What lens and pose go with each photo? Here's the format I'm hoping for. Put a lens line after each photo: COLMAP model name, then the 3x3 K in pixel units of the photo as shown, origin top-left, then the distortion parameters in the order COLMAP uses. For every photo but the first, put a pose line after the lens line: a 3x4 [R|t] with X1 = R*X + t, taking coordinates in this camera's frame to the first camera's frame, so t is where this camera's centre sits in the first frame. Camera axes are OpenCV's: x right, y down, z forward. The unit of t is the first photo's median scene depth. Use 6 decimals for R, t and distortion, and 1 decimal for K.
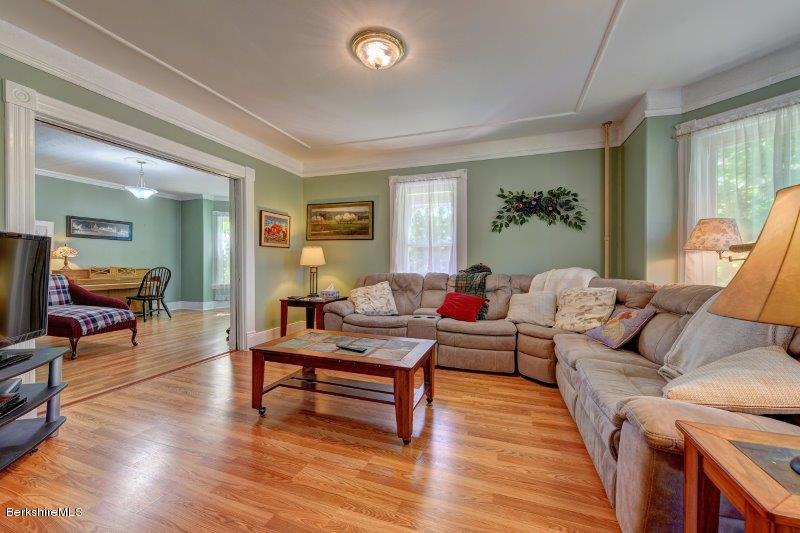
lens RADIAL K [[325.4, 0, 398.3], [0, 325.4, 259.8], [0, 0, 1]] dist [-0.011134, 0.000021]
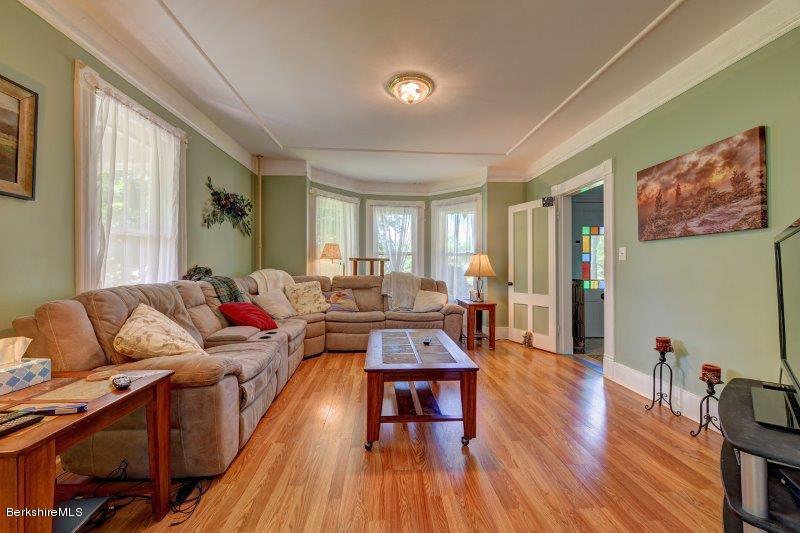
lens RADIAL K [[325.4, 0, 398.3], [0, 325.4, 259.8], [0, 0, 1]] dist [-0.011134, 0.000021]
pose [[-0.415805, 0.011153, 0.909385, -0.563163], [-0.005860, 0.999871, -0.014942, 0.006248], [-0.909435, -0.011542, -0.415686, 0.776491]]
